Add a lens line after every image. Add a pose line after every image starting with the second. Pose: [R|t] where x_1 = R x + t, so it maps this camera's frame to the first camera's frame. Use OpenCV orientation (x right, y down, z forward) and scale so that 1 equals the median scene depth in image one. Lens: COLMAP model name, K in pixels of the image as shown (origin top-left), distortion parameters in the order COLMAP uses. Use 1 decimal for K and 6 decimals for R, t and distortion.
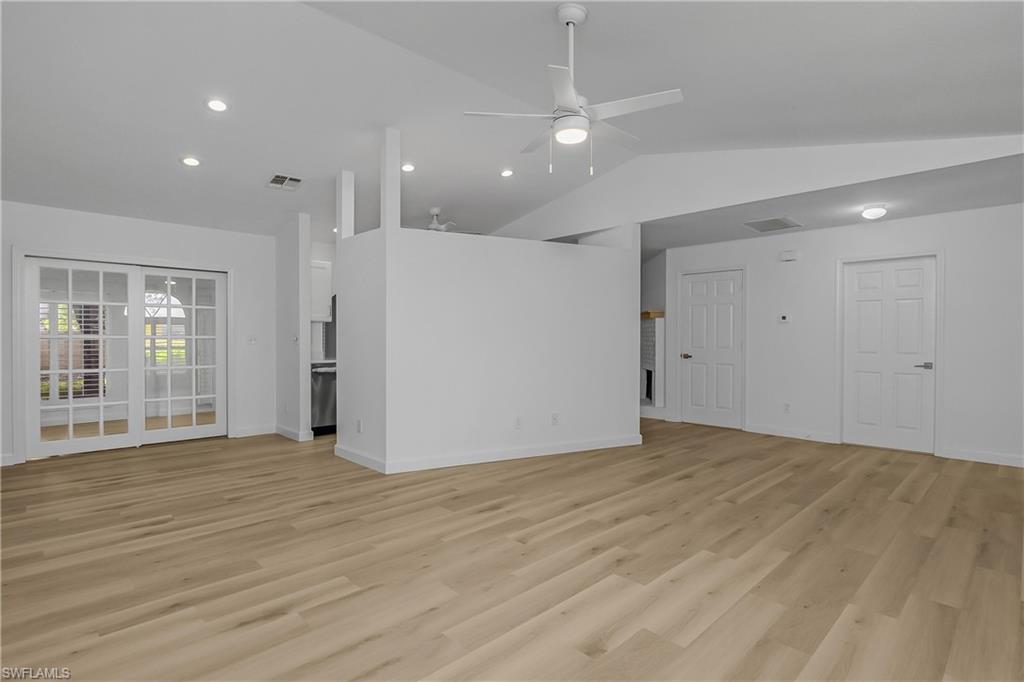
lens RADIAL K [[509.6, 0, 509.9], [0, 509.6, 342.1], [0, 0, 1]] dist [-0.022971, 0.002110]
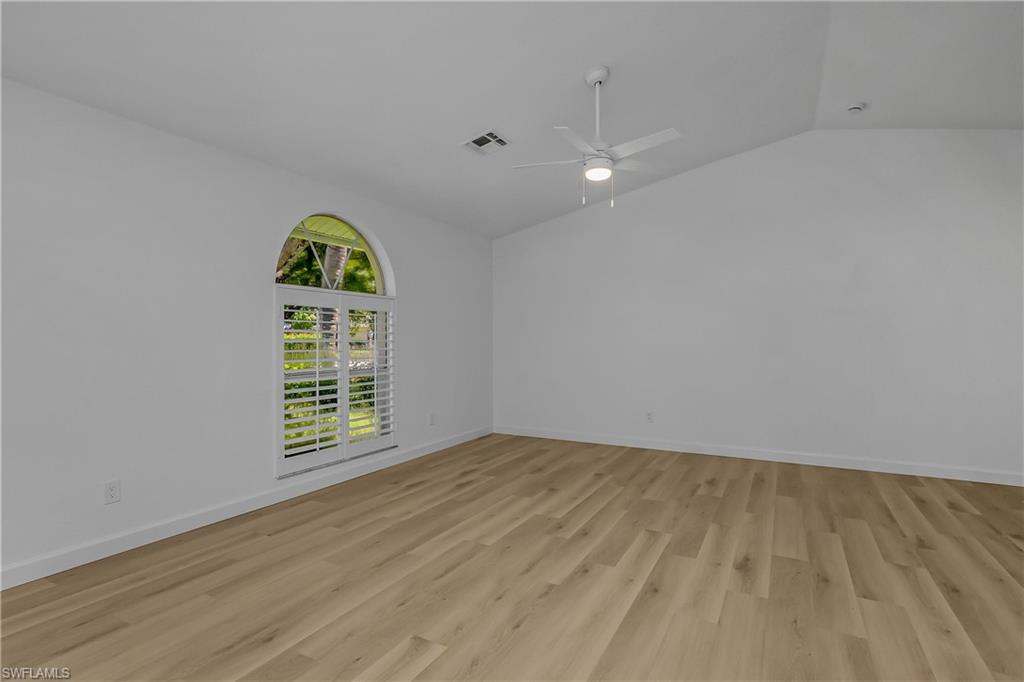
lens RADIAL K [[509.6, 0, 509.9], [0, 509.6, 342.1], [0, 0, 1]] dist [-0.022971, 0.002110]
pose [[-0.954294, 0.001266, -0.298867, 0.547369], [-0.004013, 0.999847, 0.017049, -0.022383], [0.298843, 0.017469, -0.954142, 1.671483]]
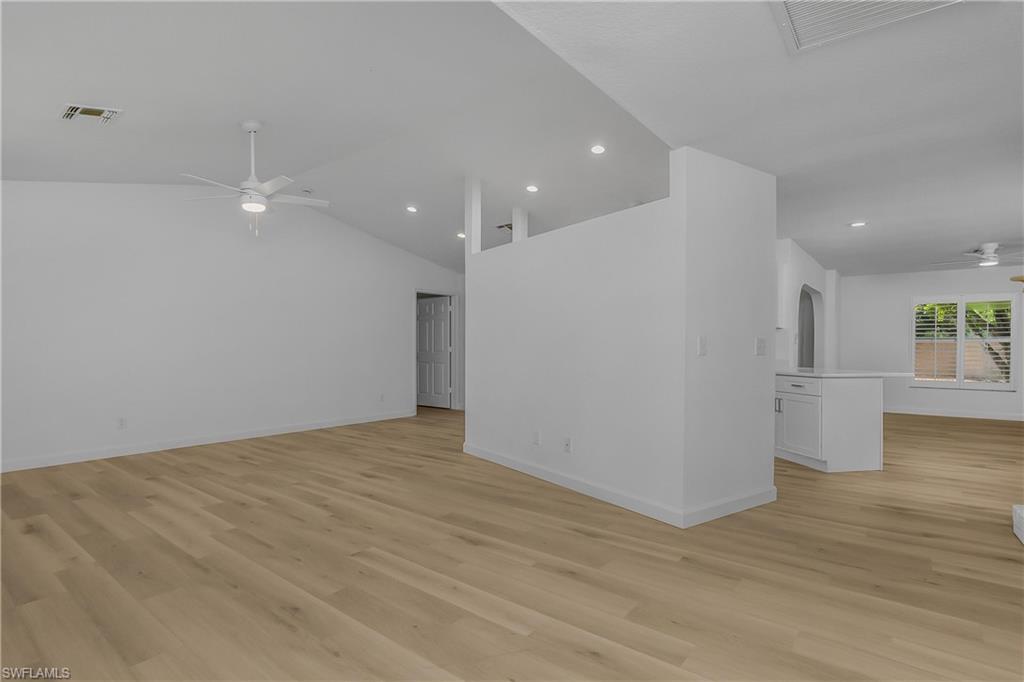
lens RADIAL K [[509.6, 0, 509.9], [0, 509.6, 342.1], [0, 0, 1]] dist [-0.022971, 0.002110]
pose [[0.148619, -0.003743, -0.988887, 1.345664], [-0.014338, 0.999880, -0.005939, -0.011917], [0.988791, 0.015061, 0.148548, 1.197973]]
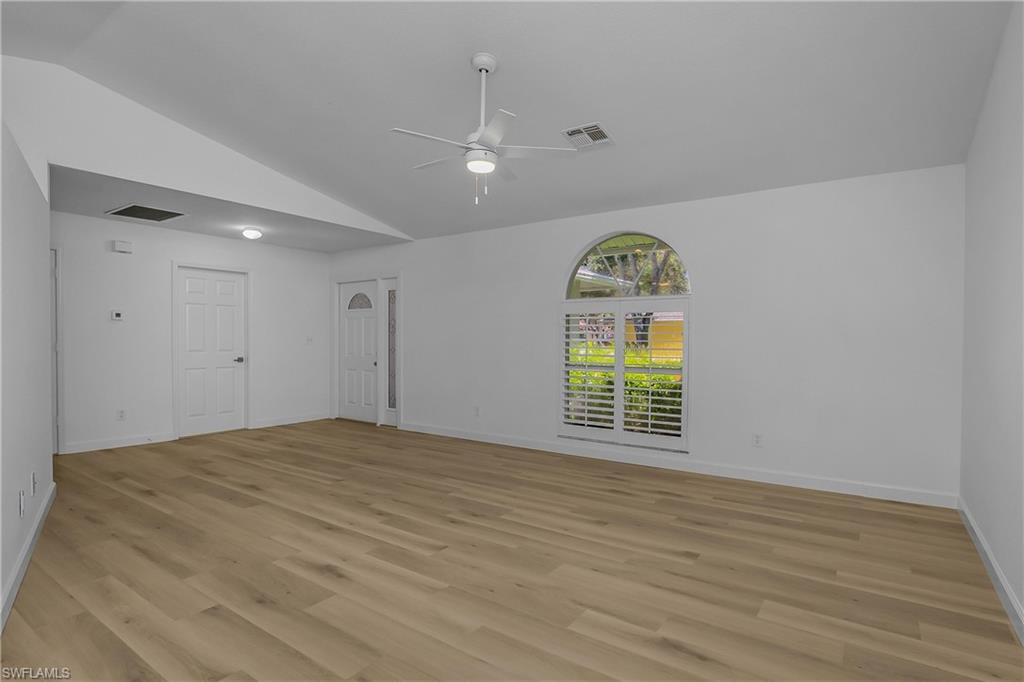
lens RADIAL K [[524.9, 0, 496.7], [0, 524.9, 344.5], [0, 0, 1]] dist [-0.031619, -0.000419]
pose [[-0.171192, -0.010145, 0.985185, -0.825967], [0.006427, 0.999914, 0.011414, 0.001299], [-0.985217, 0.008286, -0.171112, 0.920805]]
